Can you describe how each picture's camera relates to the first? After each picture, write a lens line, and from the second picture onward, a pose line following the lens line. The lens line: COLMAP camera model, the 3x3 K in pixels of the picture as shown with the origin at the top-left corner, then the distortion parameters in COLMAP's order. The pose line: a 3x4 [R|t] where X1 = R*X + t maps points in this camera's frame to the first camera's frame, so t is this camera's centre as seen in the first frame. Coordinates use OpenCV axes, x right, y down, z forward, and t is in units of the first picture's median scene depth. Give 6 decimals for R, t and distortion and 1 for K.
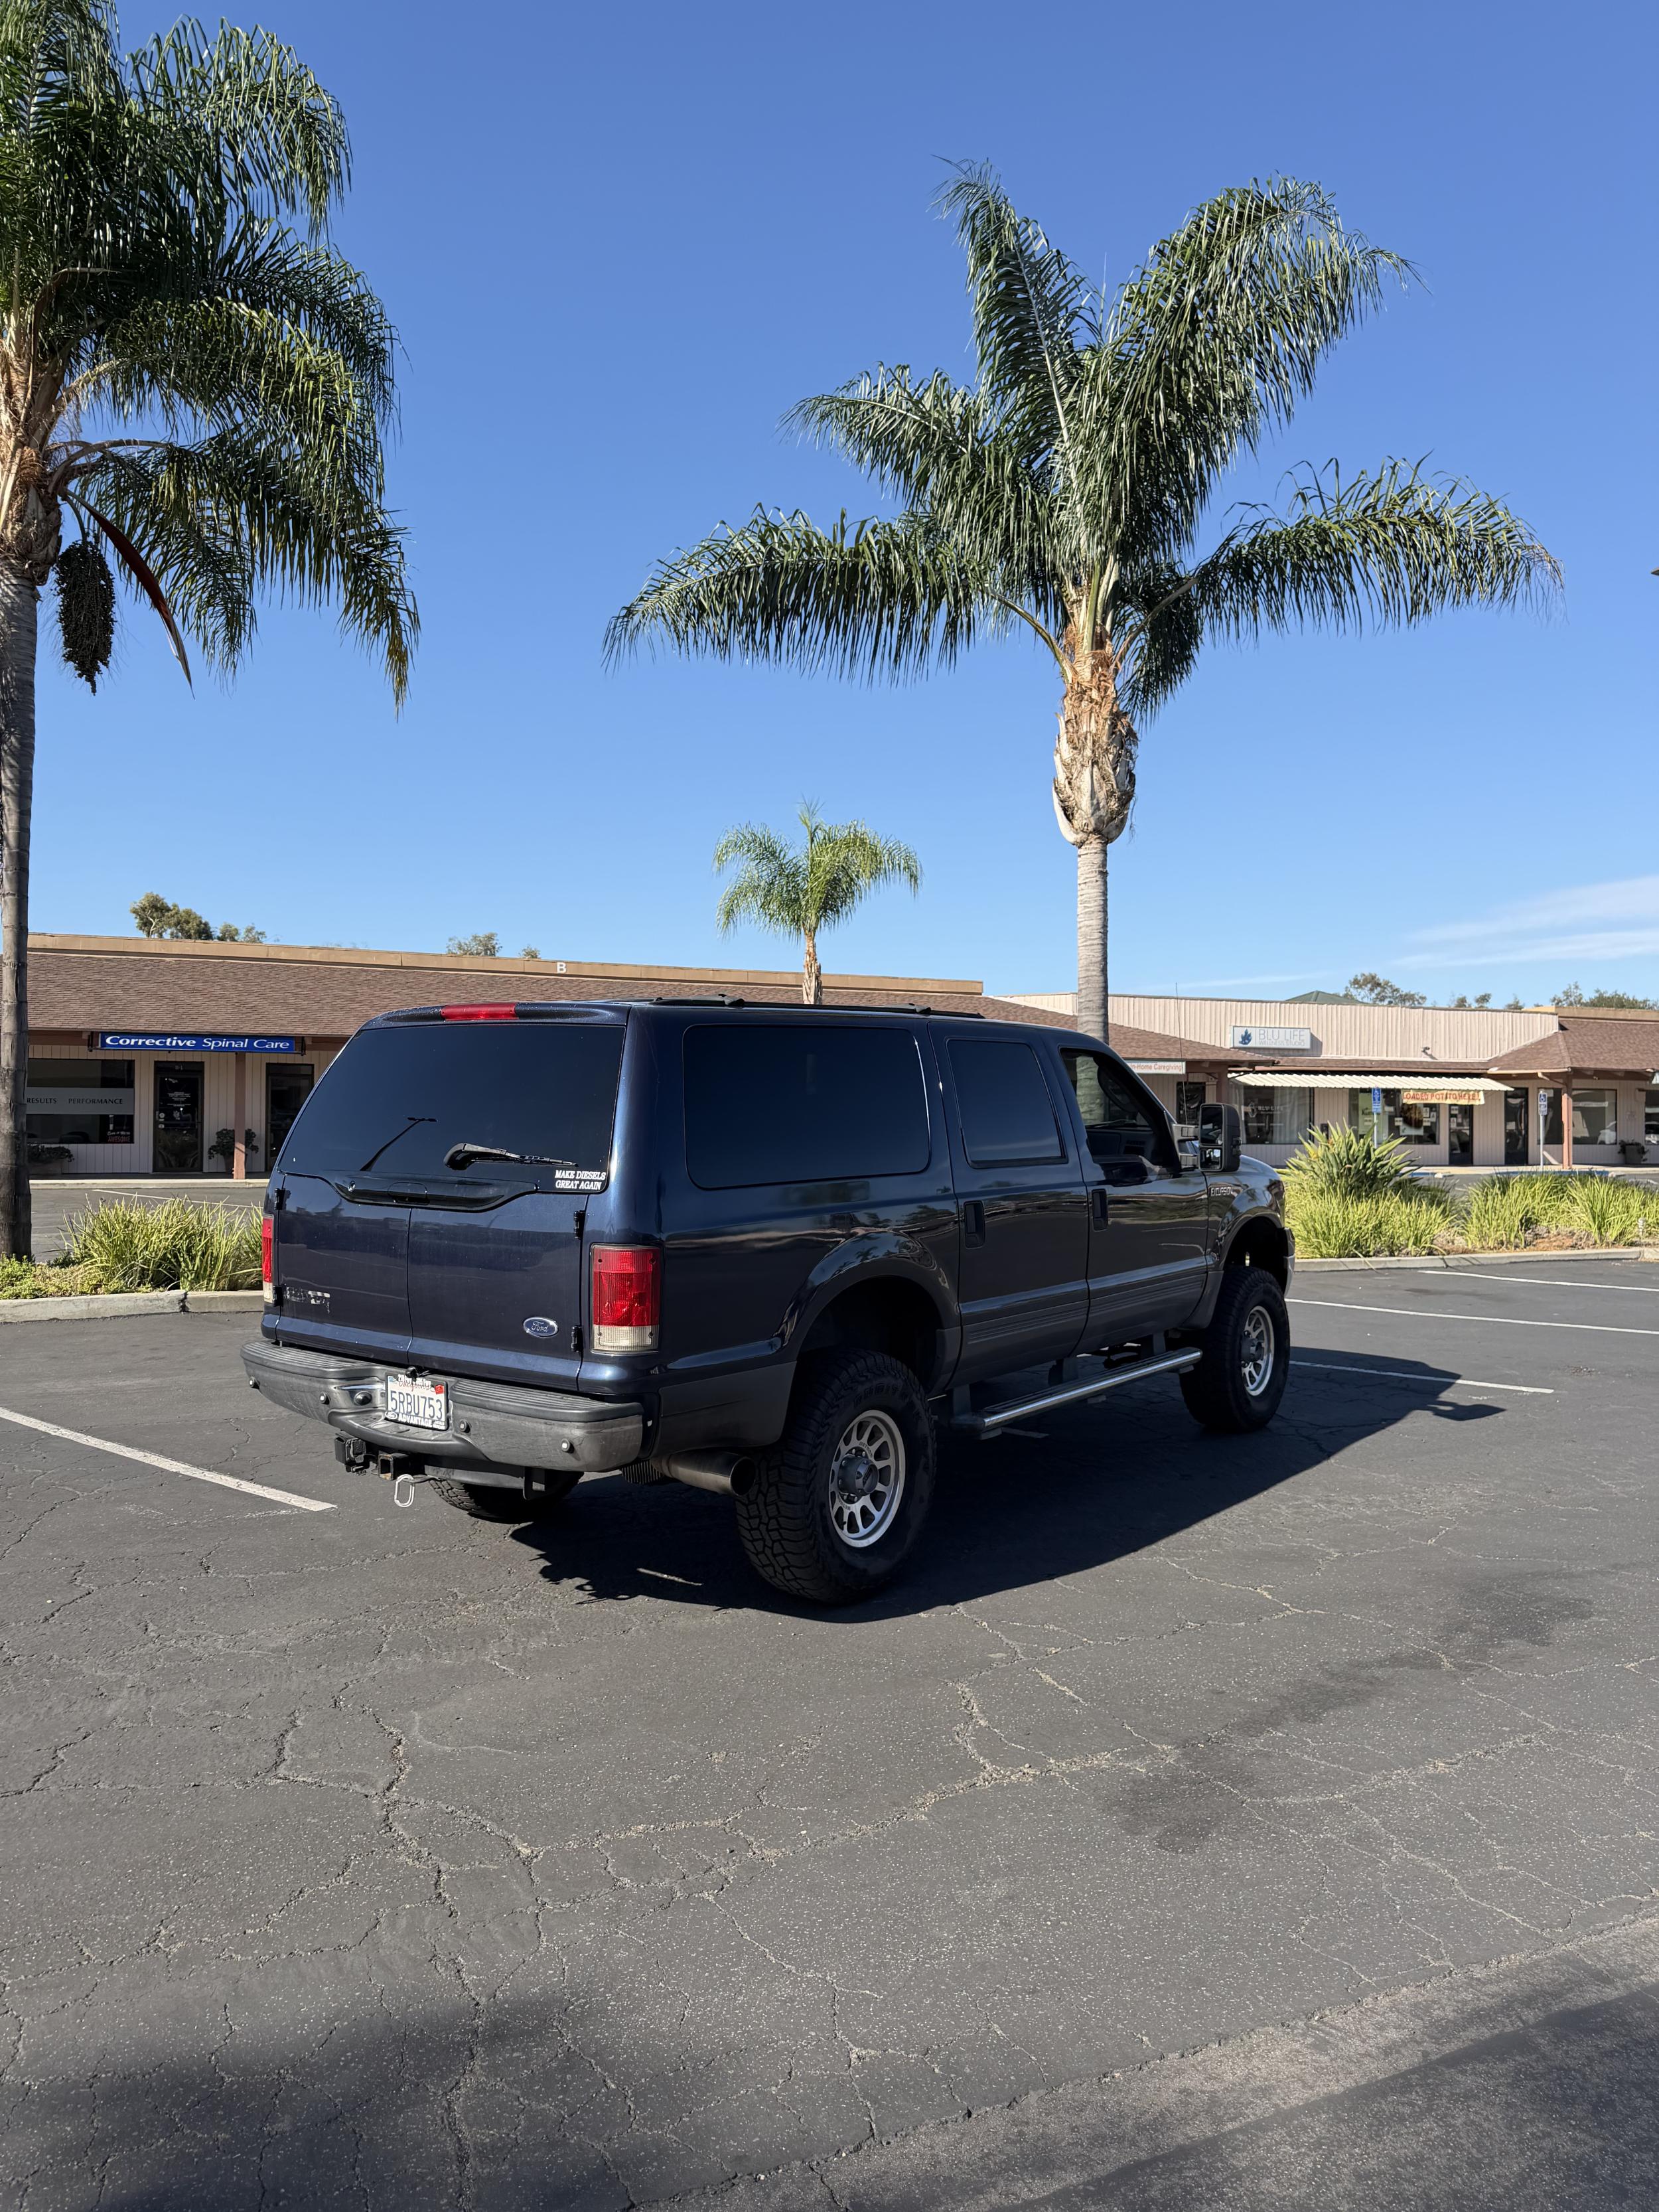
lens RADIAL K [[1587.3, 0, 836.7], [0, 1587.3, 1107.4], [0, 0, 1]] dist [0.027255, -0.035319]
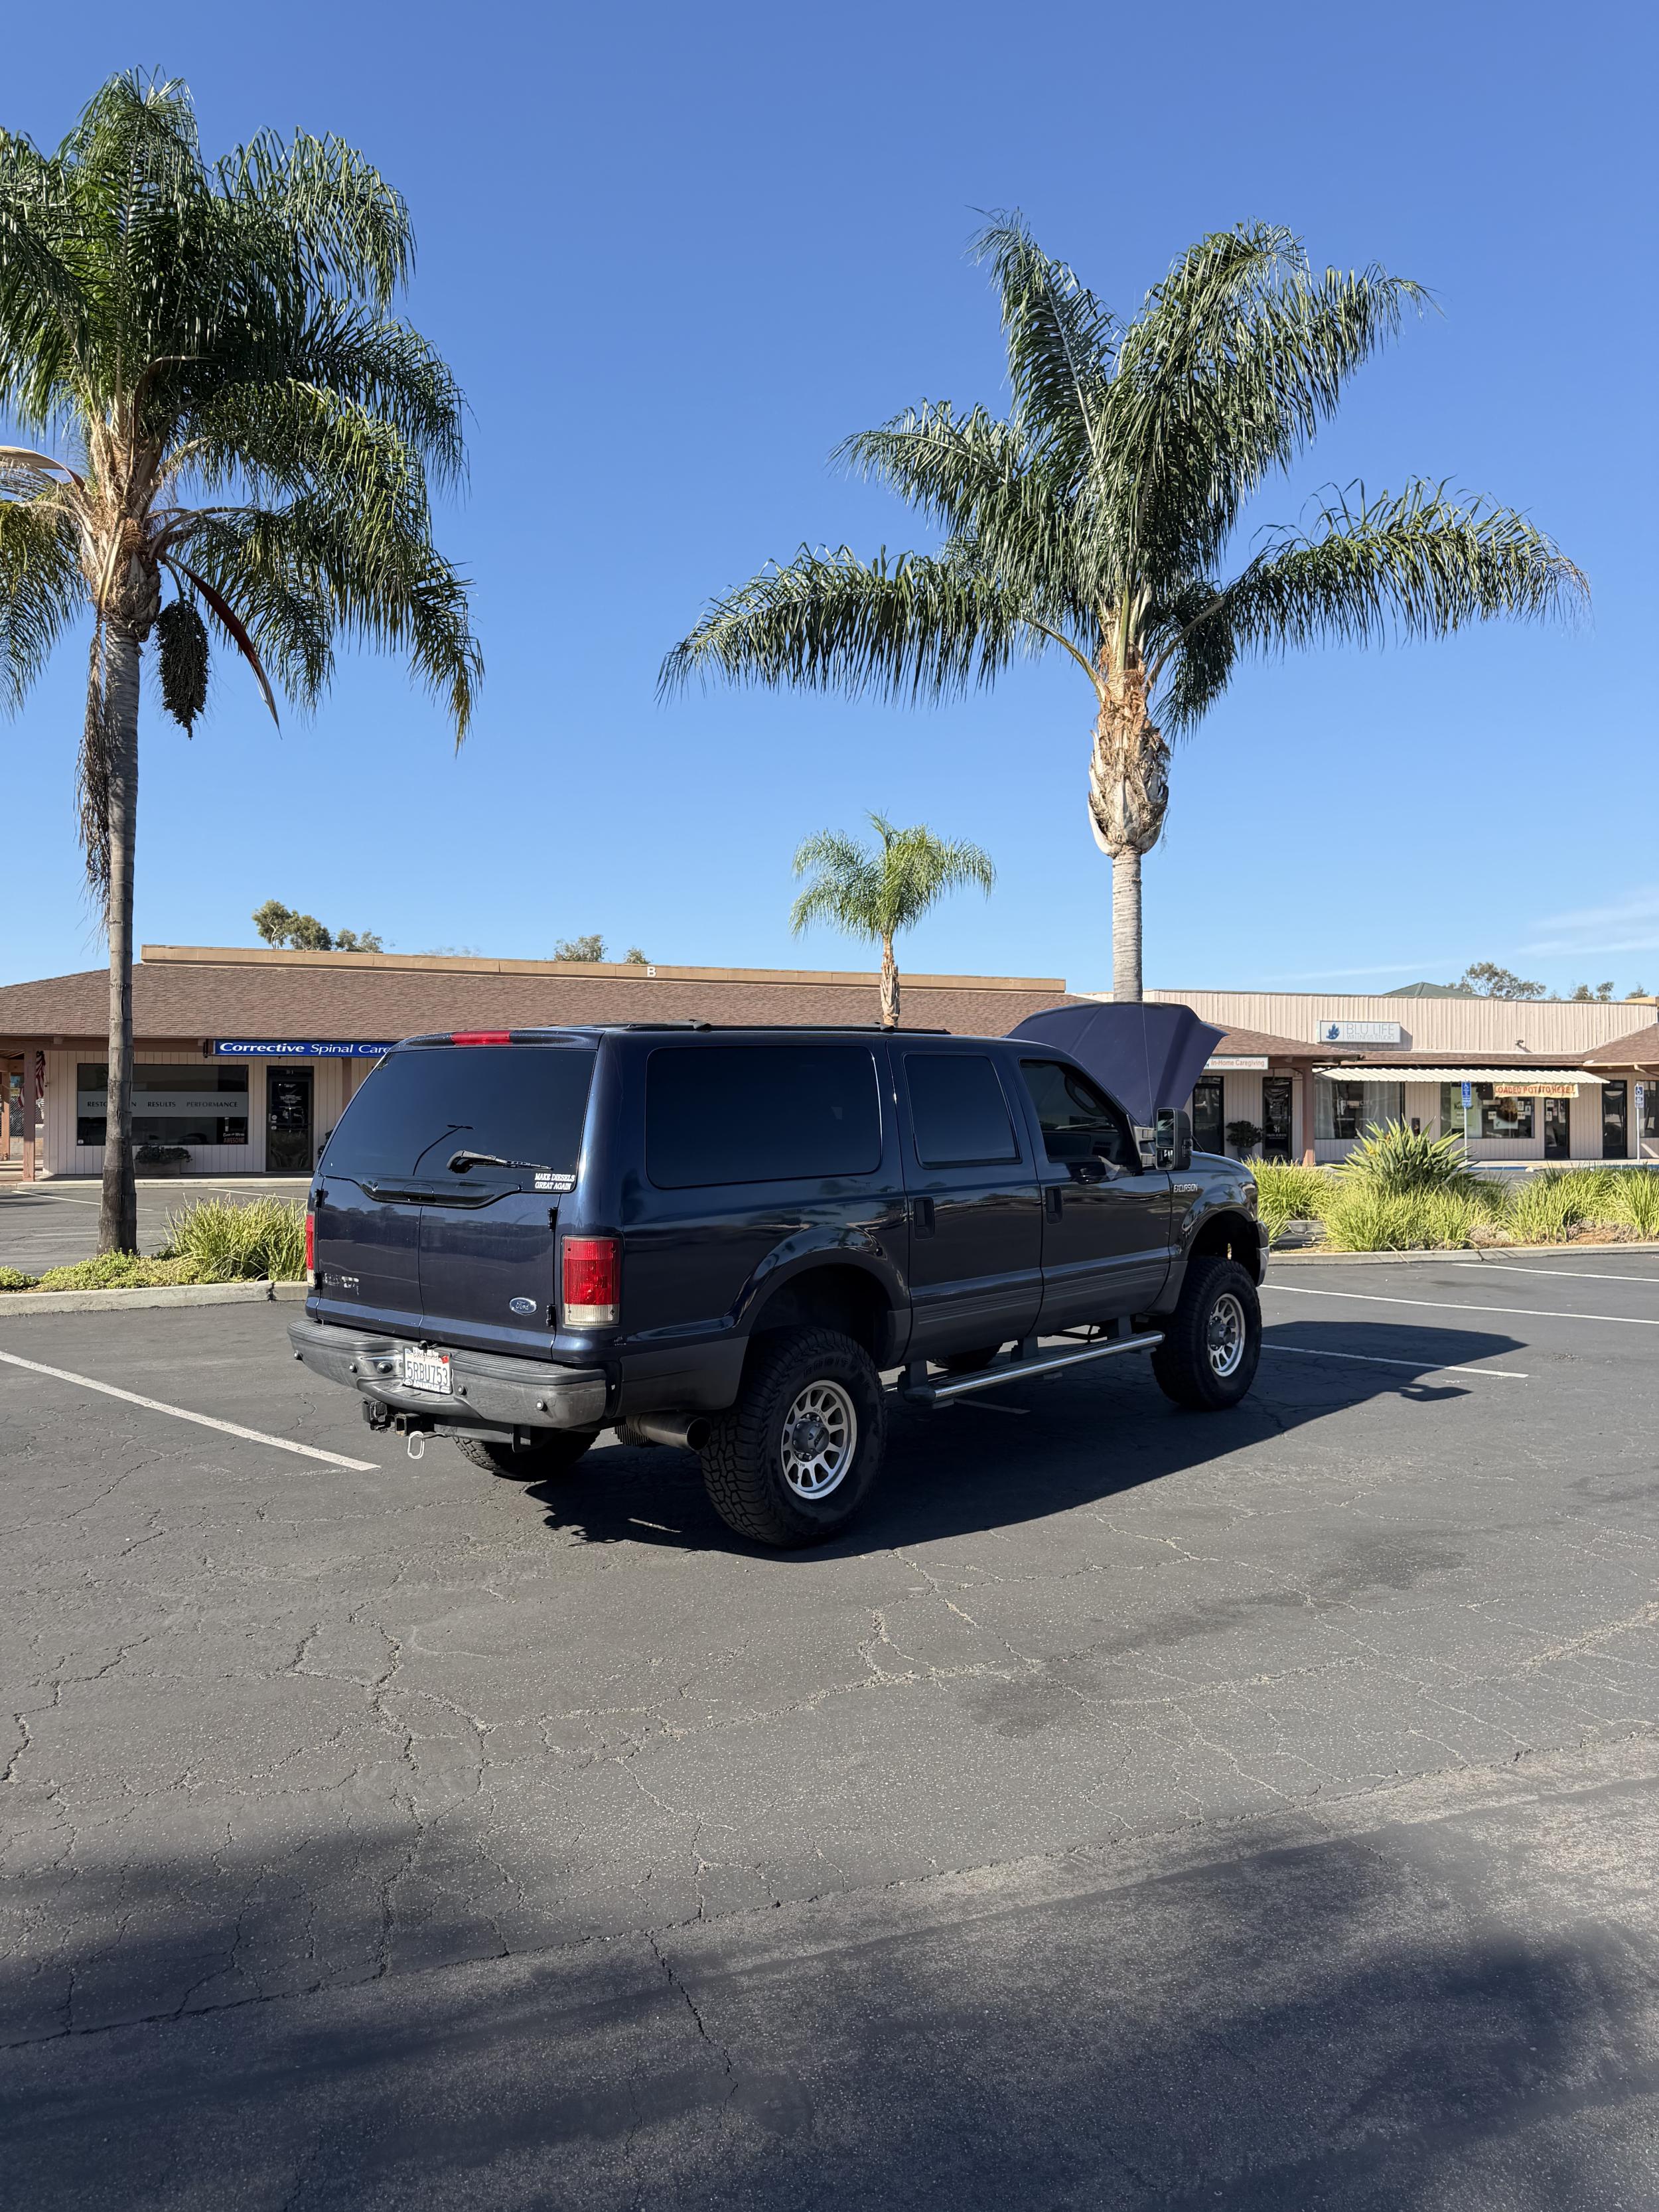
lens RADIAL K [[1584.2, 0, 841.7], [0, 1584.2, 1093.1], [0, 0, 1]] dist [0.044212, -0.061530]
pose [[0.997906, -0.007214, -0.064277, 0.051326], [0.006801, 0.999955, -0.006644, -0.004360], [0.064322, 0.006193, 0.997910, -0.067399]]
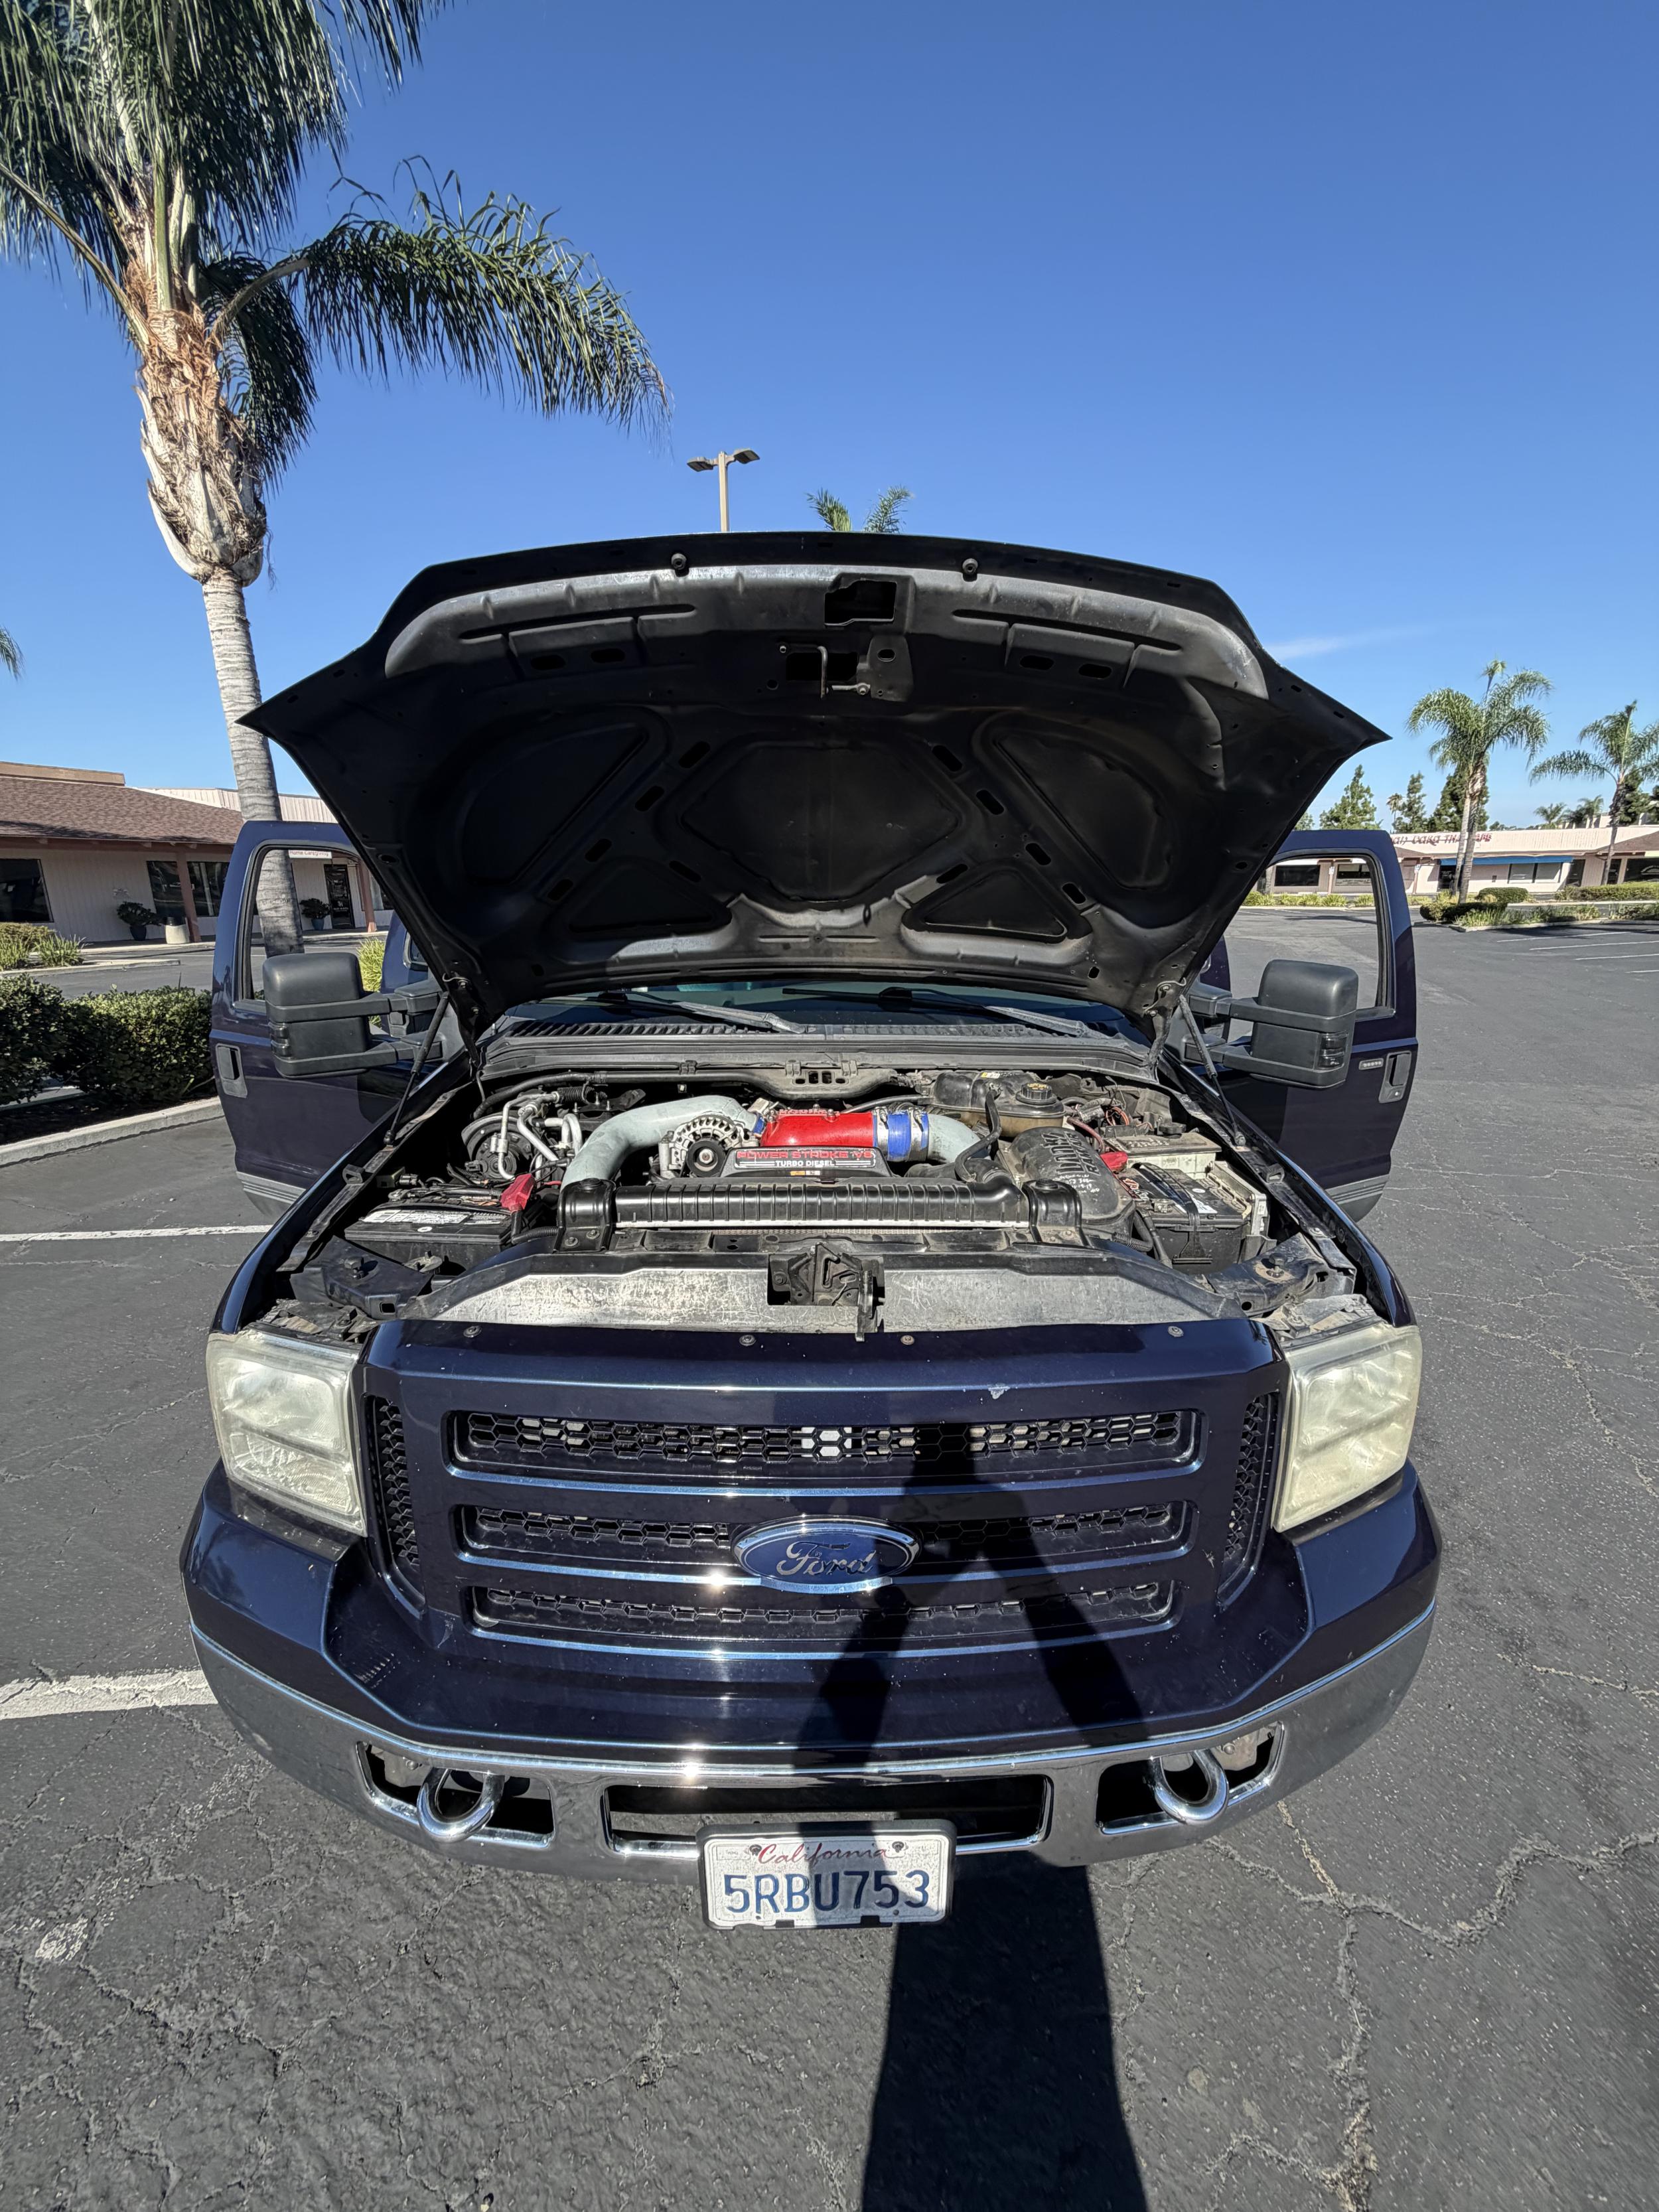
lens RADIAL K [[867.9, 0, 842.0], [0, 867.9, 1104.5], [0, 0, 1]] dist [0.000746, -0.000031]
pose [[0.734295, -0.182452, 0.653851, 0.063355], [0.006571, 0.965068, 0.261916, -0.018586], [-0.678798, -0.188027, 0.709844, 0.499082]]
